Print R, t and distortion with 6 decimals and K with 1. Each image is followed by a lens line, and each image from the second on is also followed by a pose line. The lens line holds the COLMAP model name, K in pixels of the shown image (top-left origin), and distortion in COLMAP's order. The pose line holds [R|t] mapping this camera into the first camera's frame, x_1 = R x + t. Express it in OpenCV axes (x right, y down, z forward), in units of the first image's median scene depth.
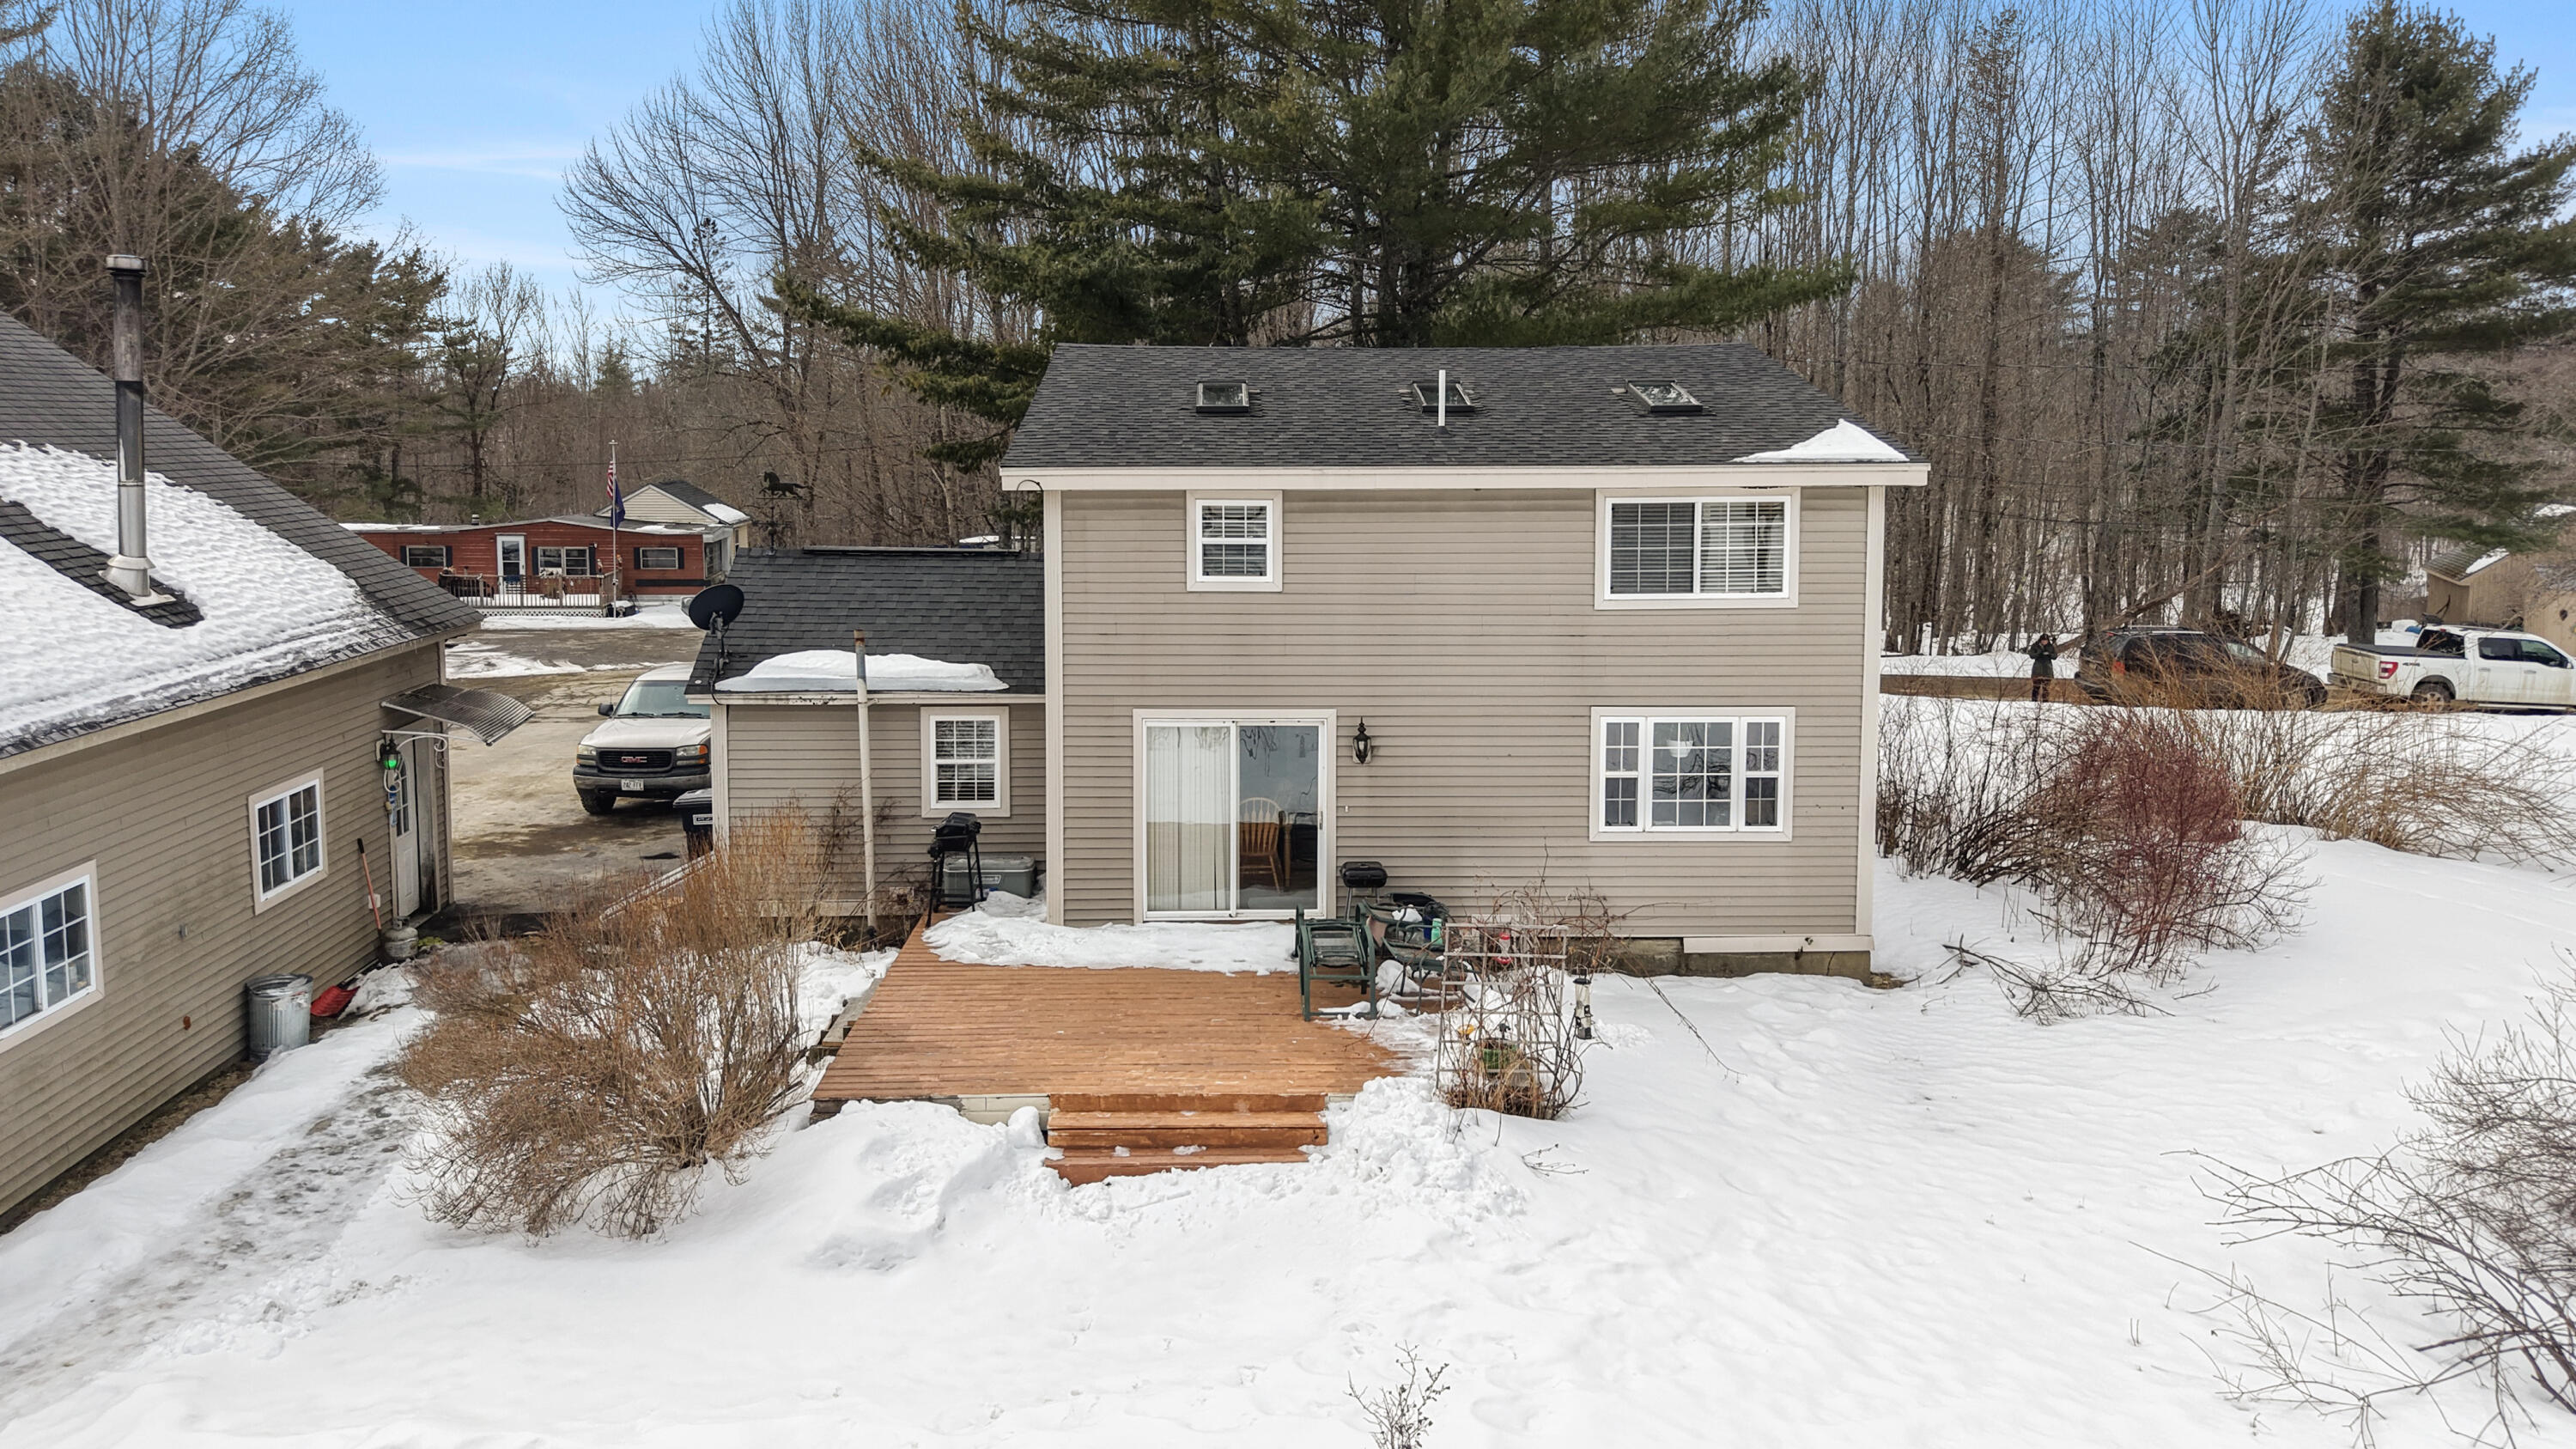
lens RADIAL K [[1792.8, 0, 1292.9], [0, 1792.8, 583.2], [0, 0, 1]] dist [0.017364, -0.001627]
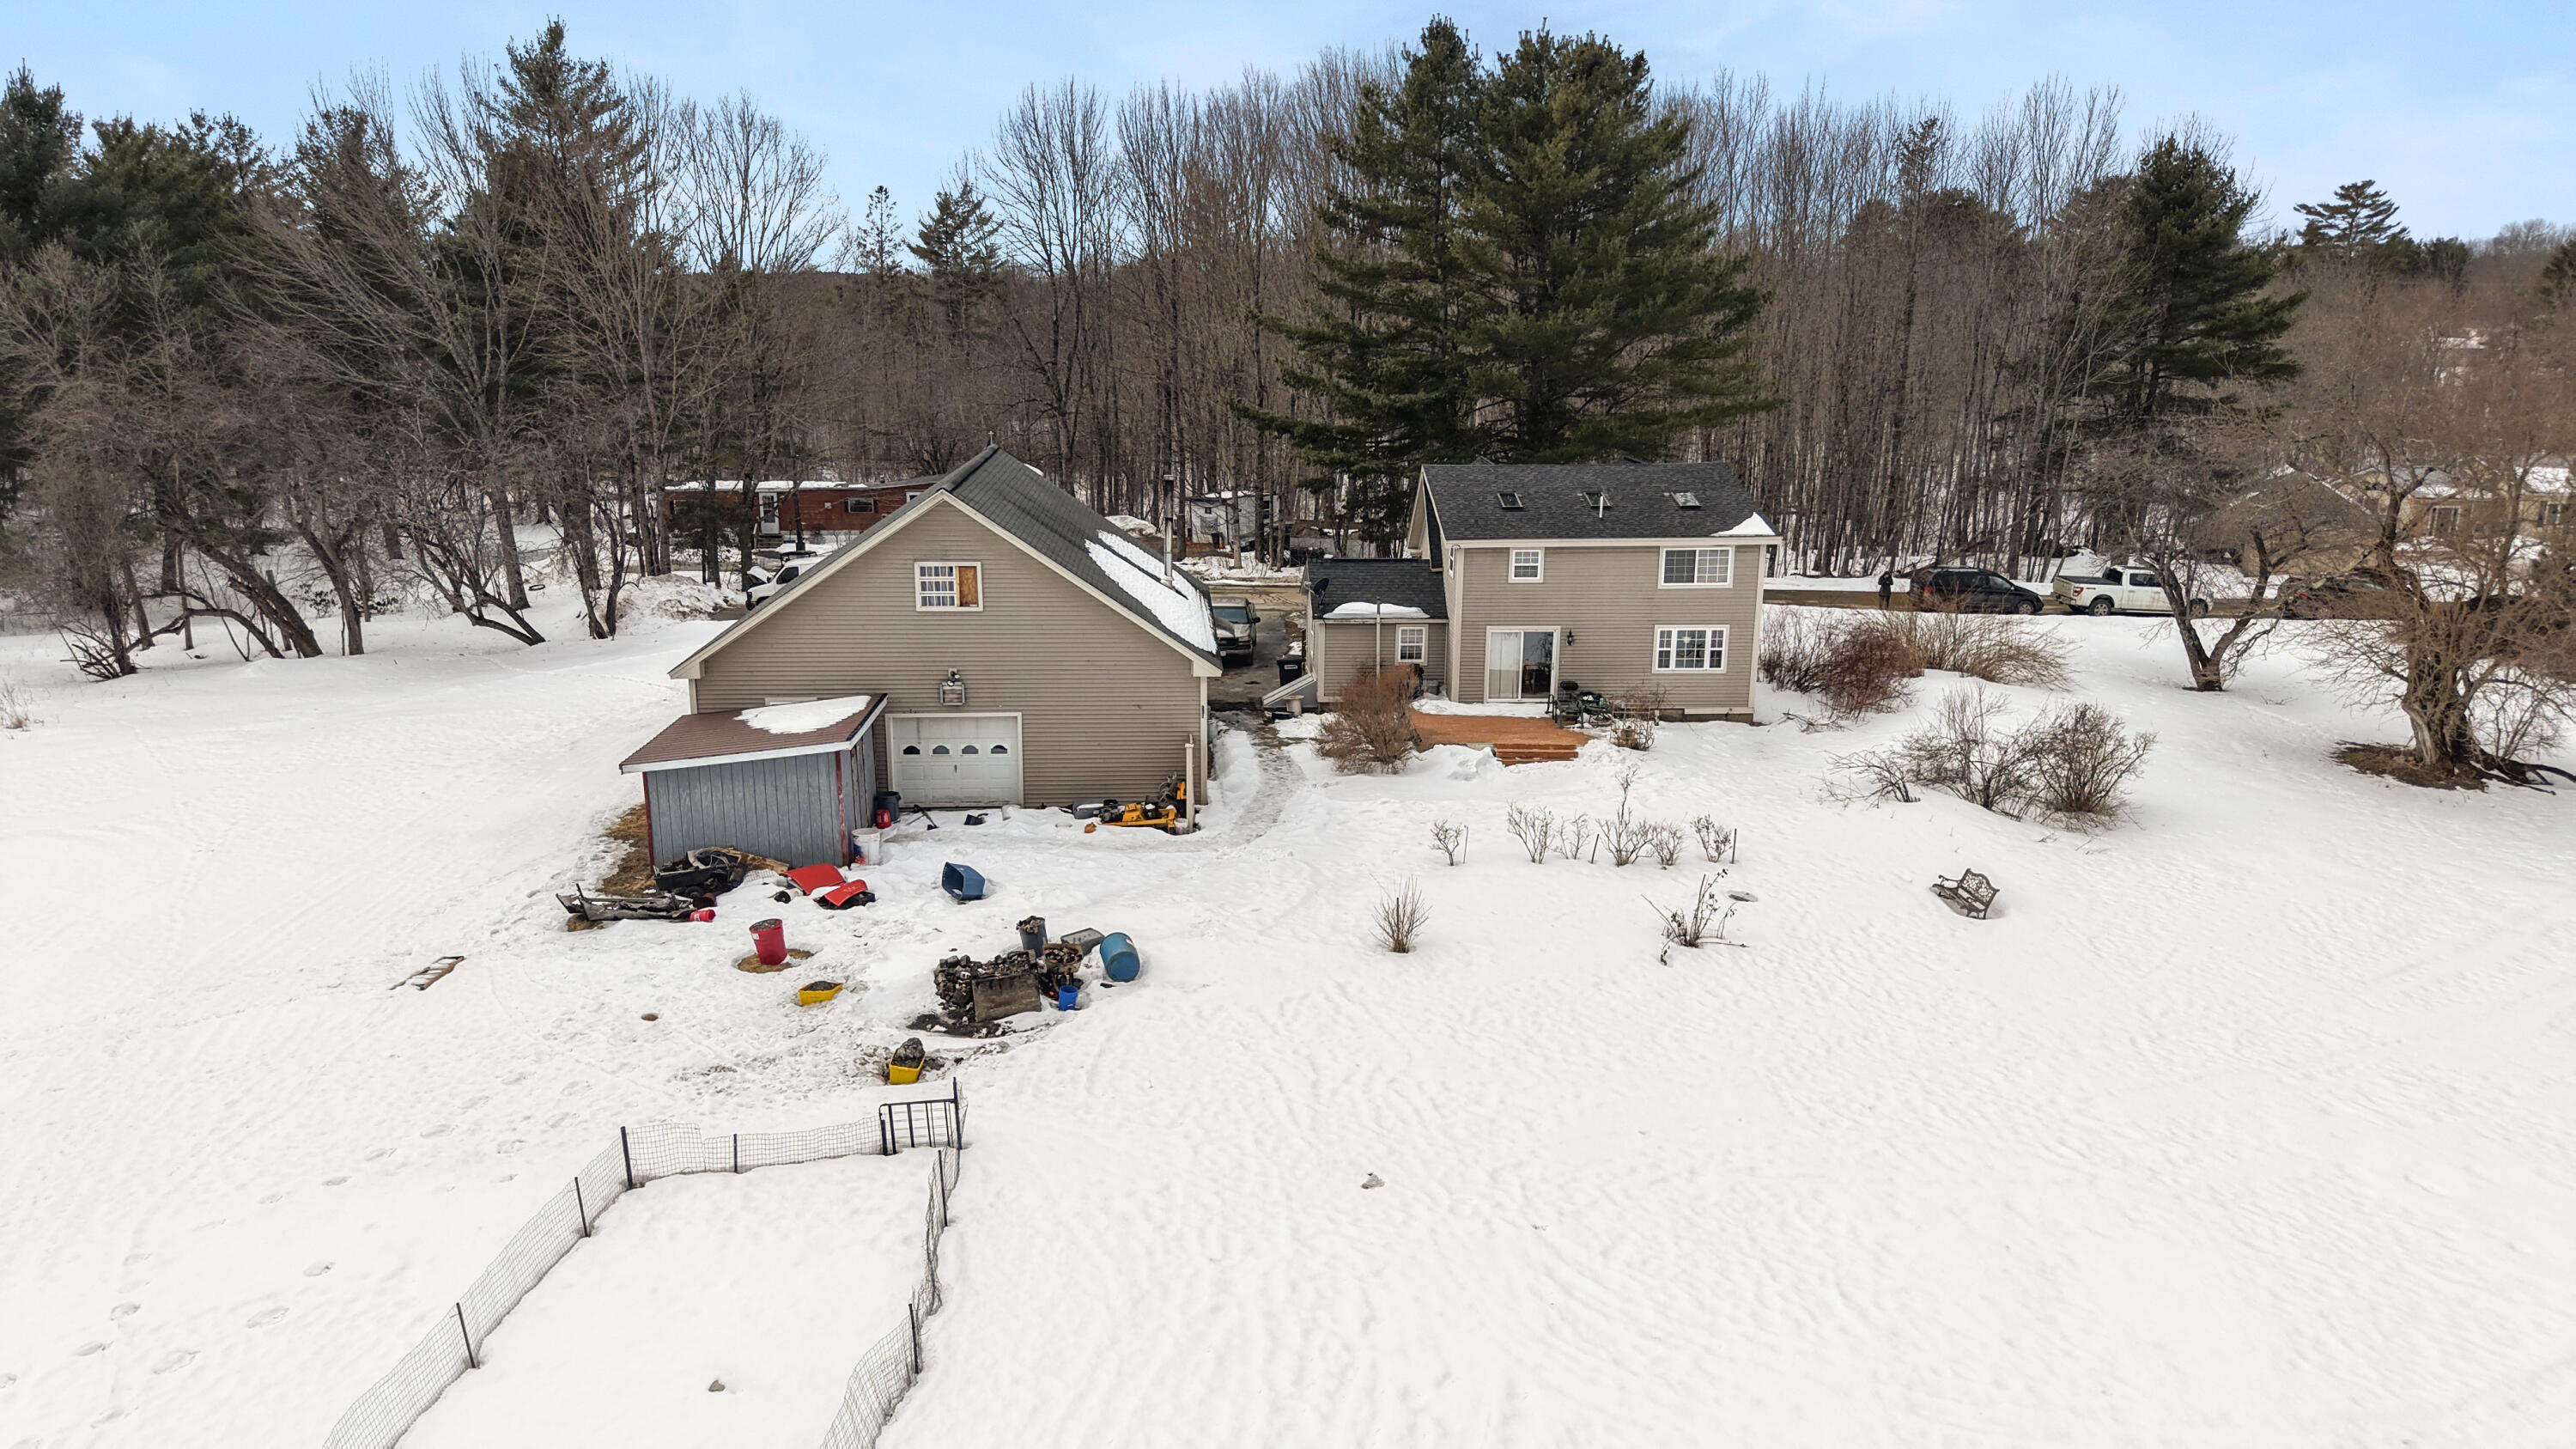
lens RADIAL K [[1727.5, 0, 1237.4], [0, 1727.5, 760.2], [0, 0, 1]] dist [0.007349, -0.000178]
pose [[0.999290, 0.003234, -0.037538, -0.366273], [0.003178, 0.985526, 0.169493, -0.174587], [0.037543, -0.169492, 0.984816, -1.639944]]
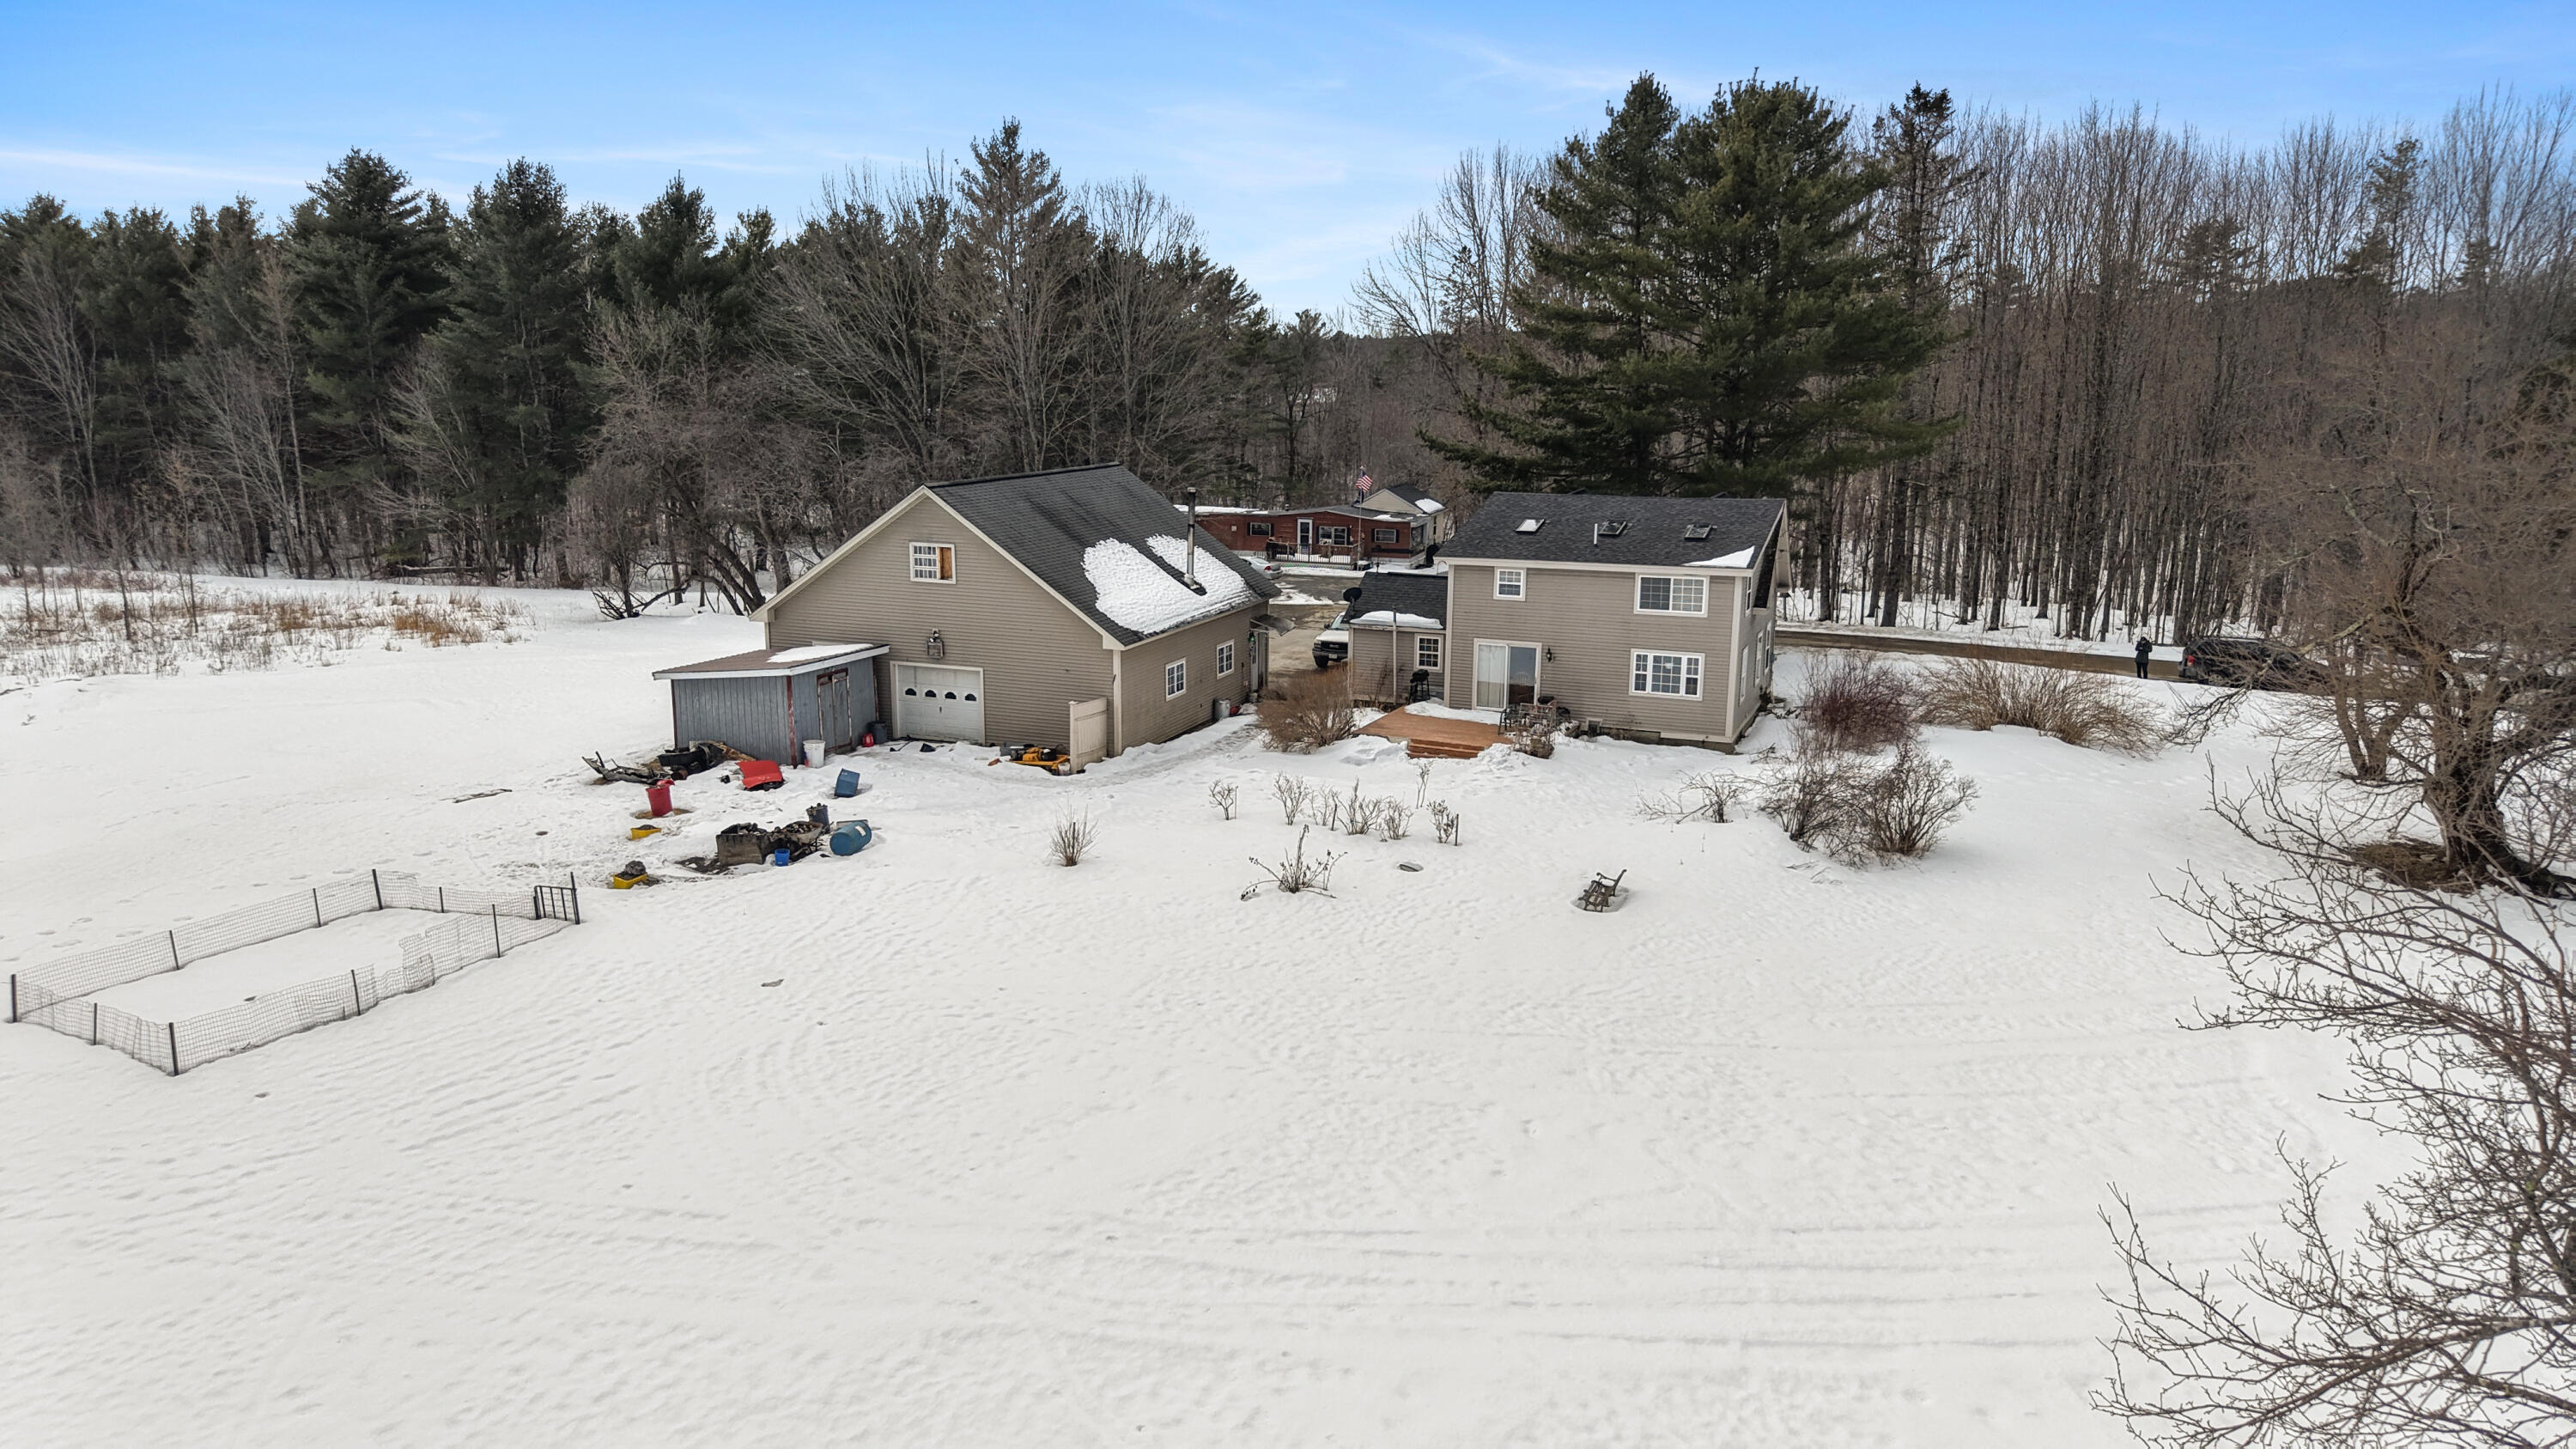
lens RADIAL K [[1716.3, 0, 1223.5], [0, 1716.3, 730.2], [0, 0, 1]] dist [0.005481, 0.000499]
pose [[0.892478, 0.092222, -0.441564, 0.798673], [-0.036891, 0.990522, 0.132310, -0.138075], [0.449581, -0.101794, 0.887421, -1.712037]]
